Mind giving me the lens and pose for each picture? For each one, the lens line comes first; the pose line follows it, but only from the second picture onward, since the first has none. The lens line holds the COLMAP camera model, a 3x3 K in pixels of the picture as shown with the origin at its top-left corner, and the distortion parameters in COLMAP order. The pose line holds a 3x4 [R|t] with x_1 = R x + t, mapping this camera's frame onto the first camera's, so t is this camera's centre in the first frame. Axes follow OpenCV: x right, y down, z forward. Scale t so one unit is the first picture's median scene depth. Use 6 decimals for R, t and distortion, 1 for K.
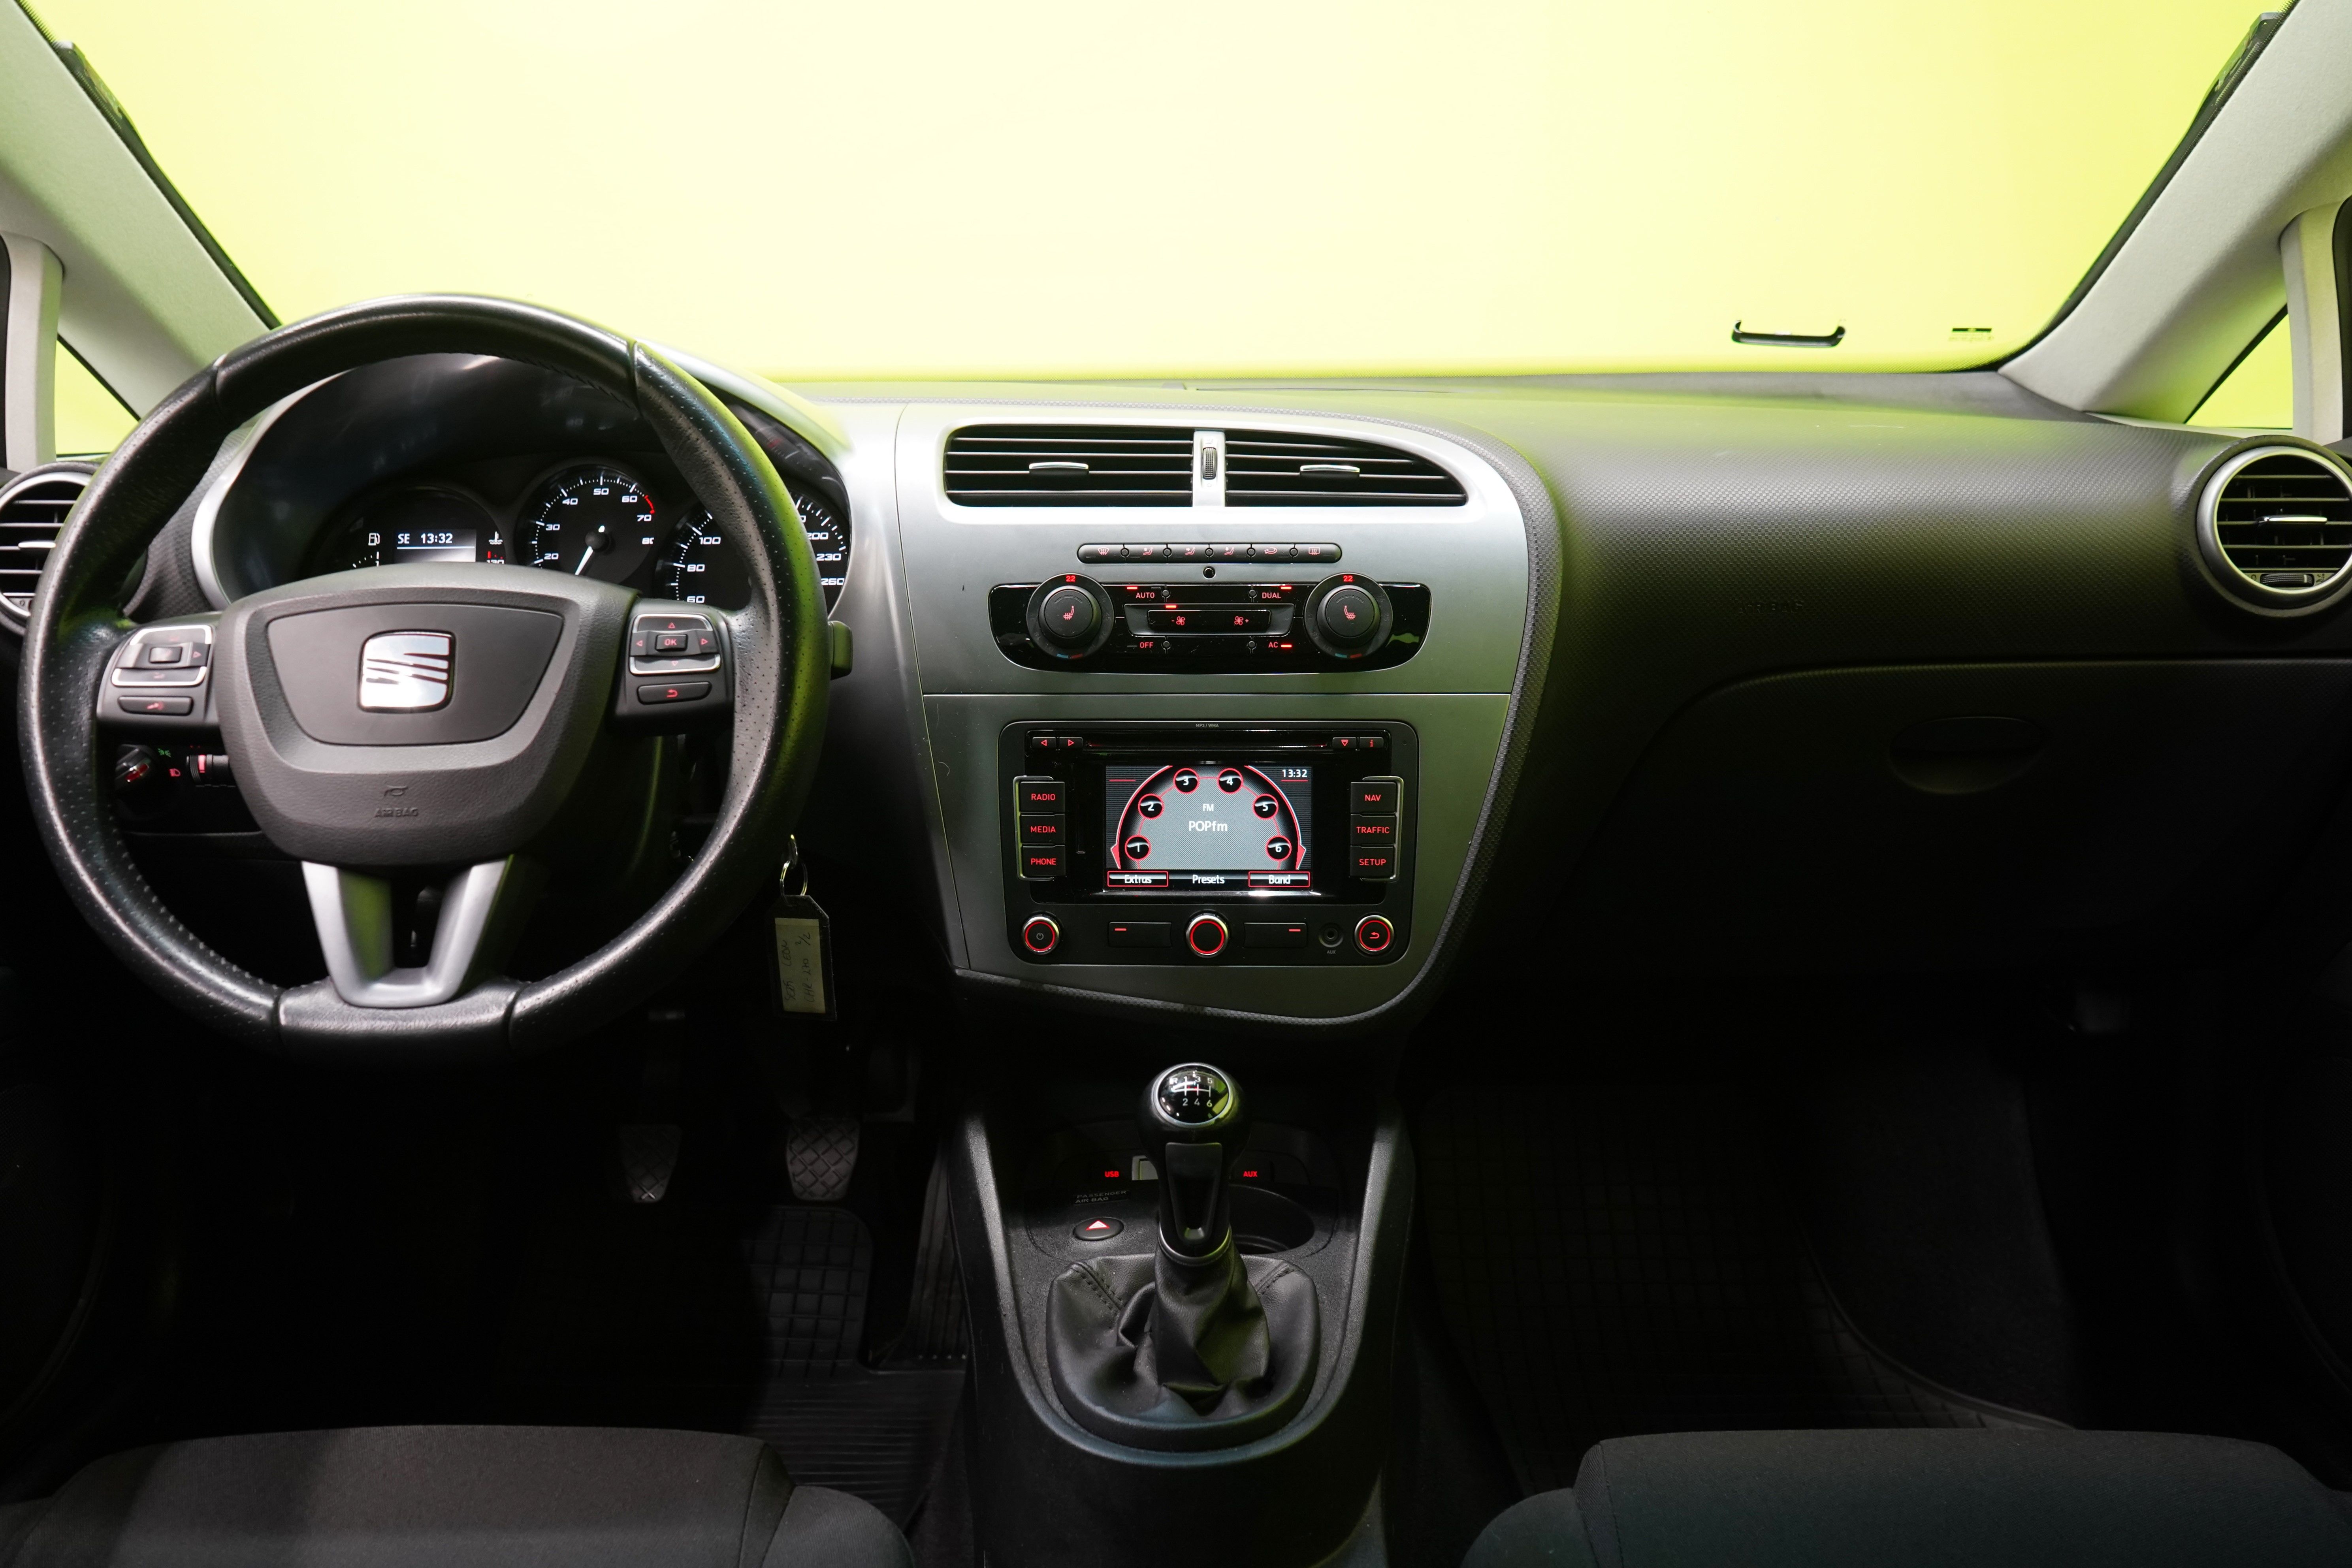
lens RADIAL K [[1873.9, 0, 1176.0], [0, 1873.9, 784.0], [0, 0, 1]] dist [-0.003526, 0.000565]
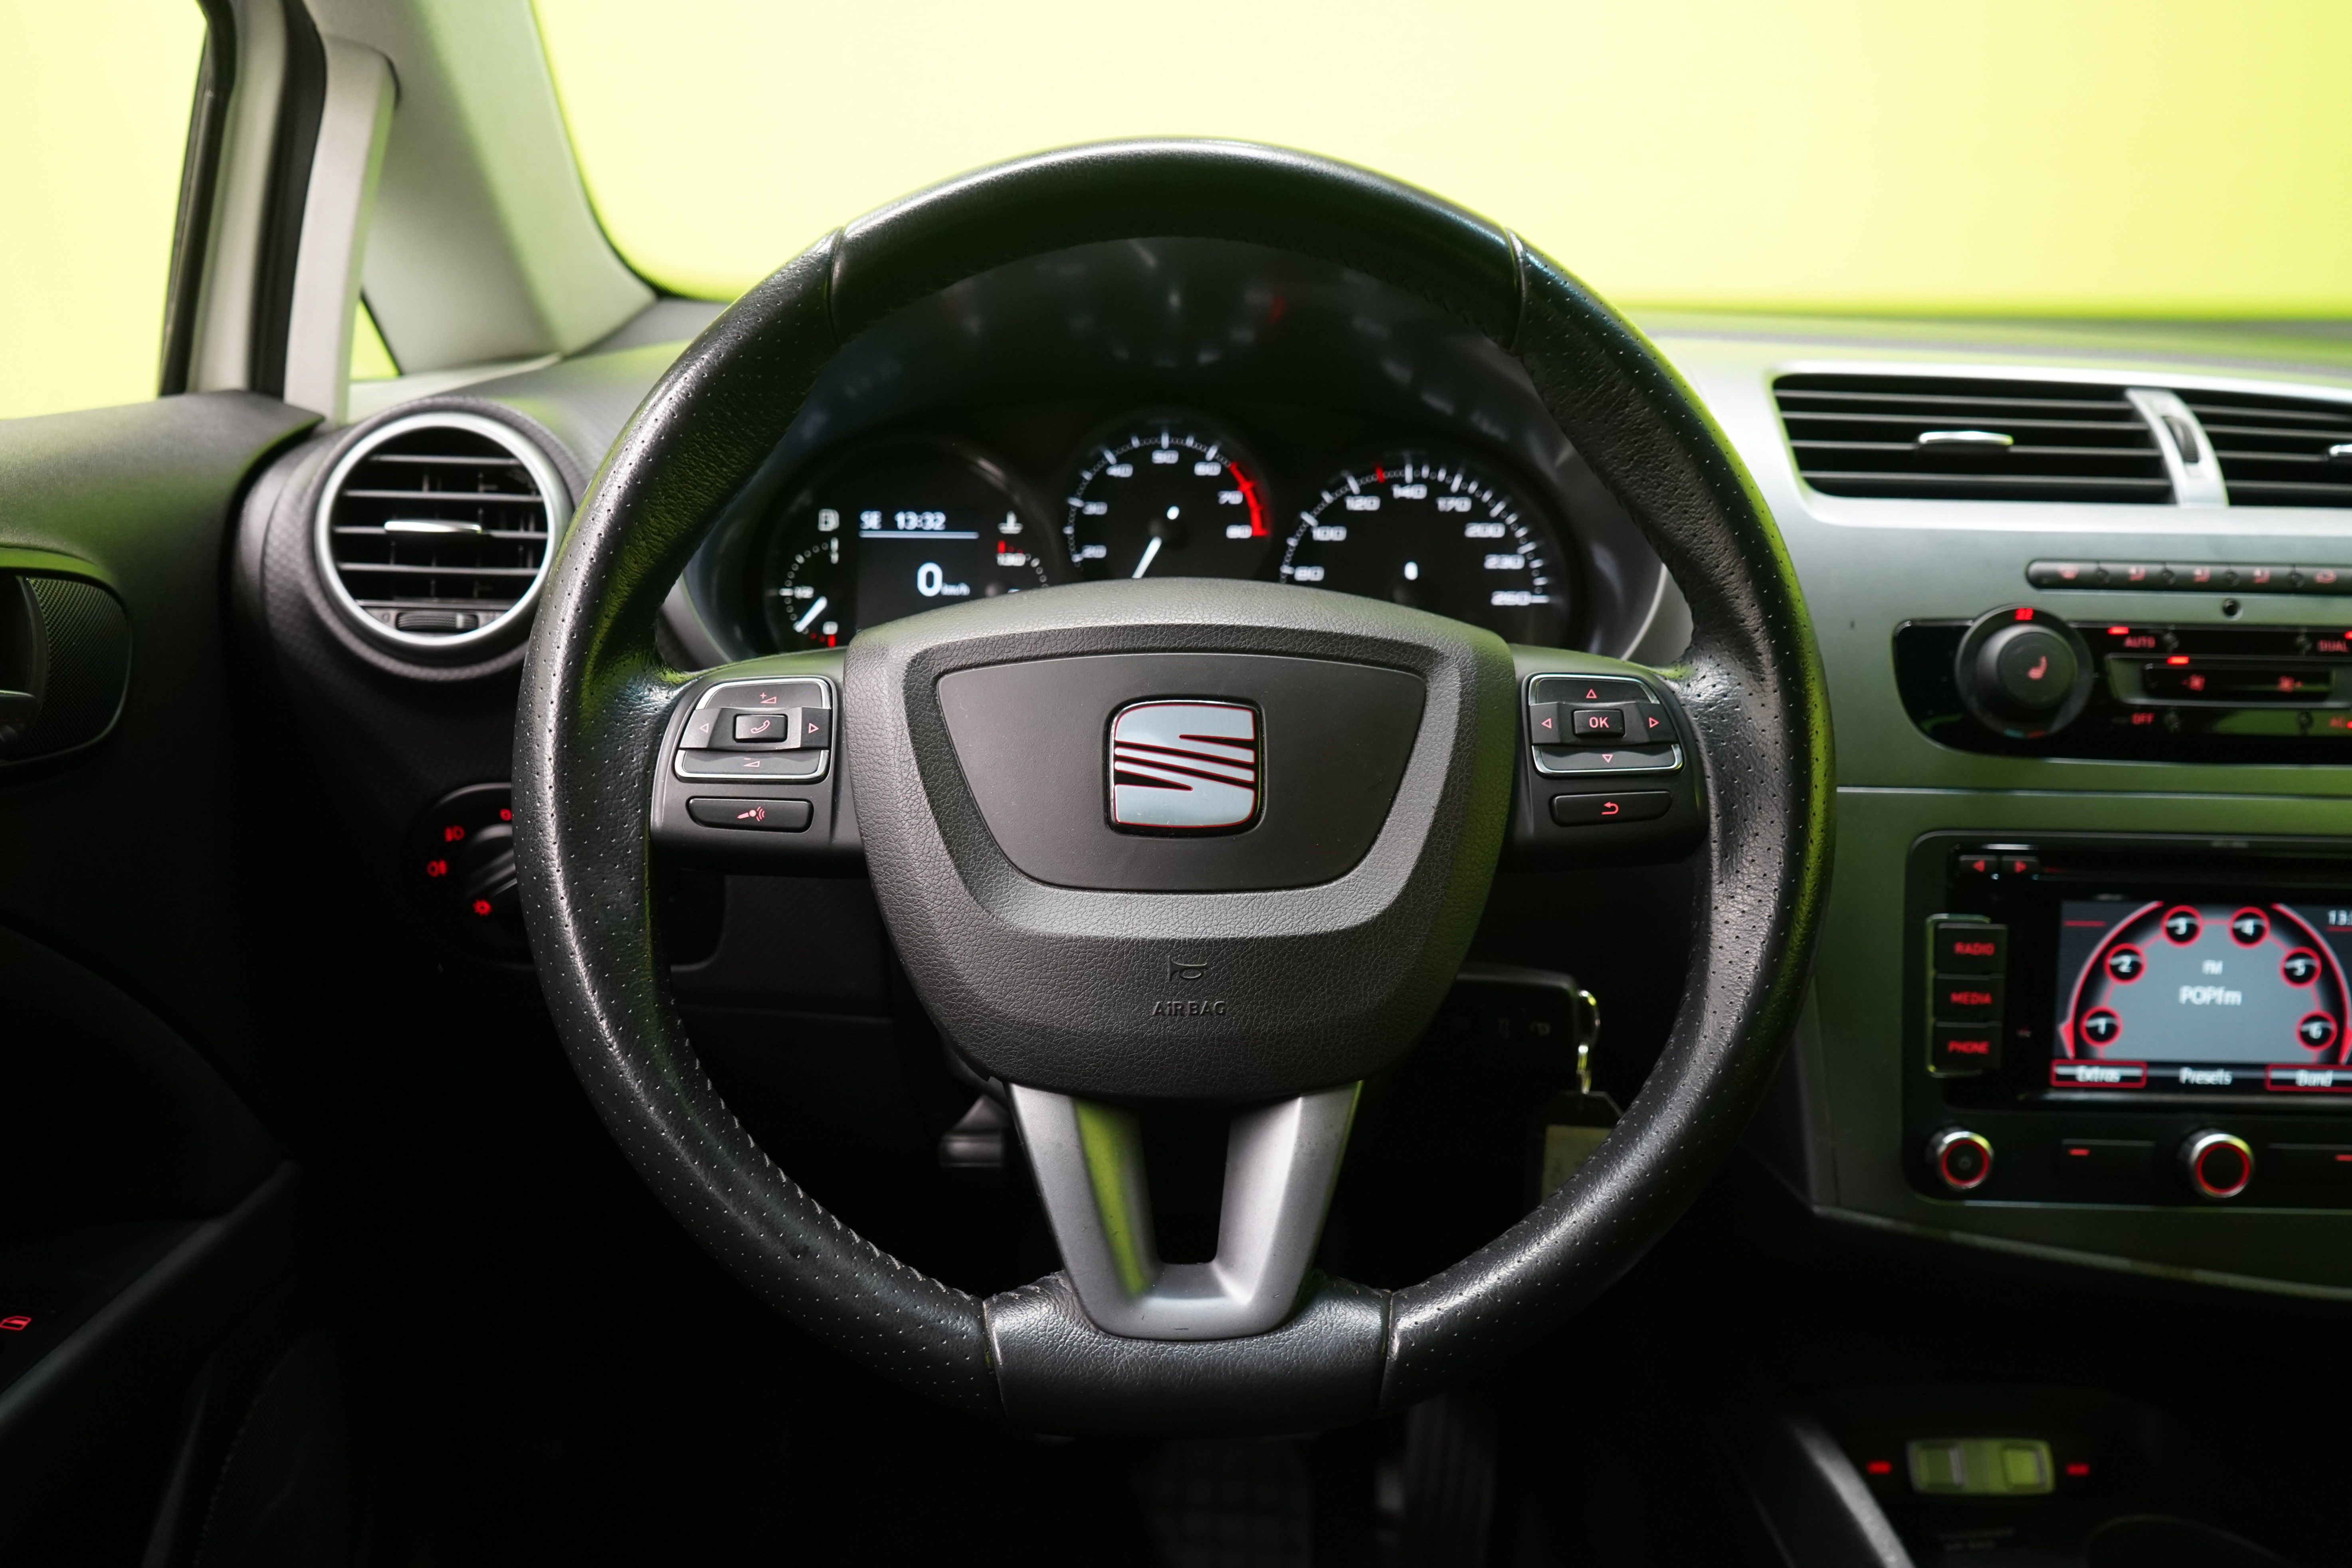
lens RADIAL K [[2064.5, 0, 1176.0], [0, 2064.5, 784.0], [0, 0, 1]] dist [-0.001777, 0.001095]
pose [[0.999531, 0.018642, 0.024306, -0.364644], [-0.018842, 0.999790, 0.008022, -0.050735], [-0.024152, -0.008476, 0.999672, 0.291157]]
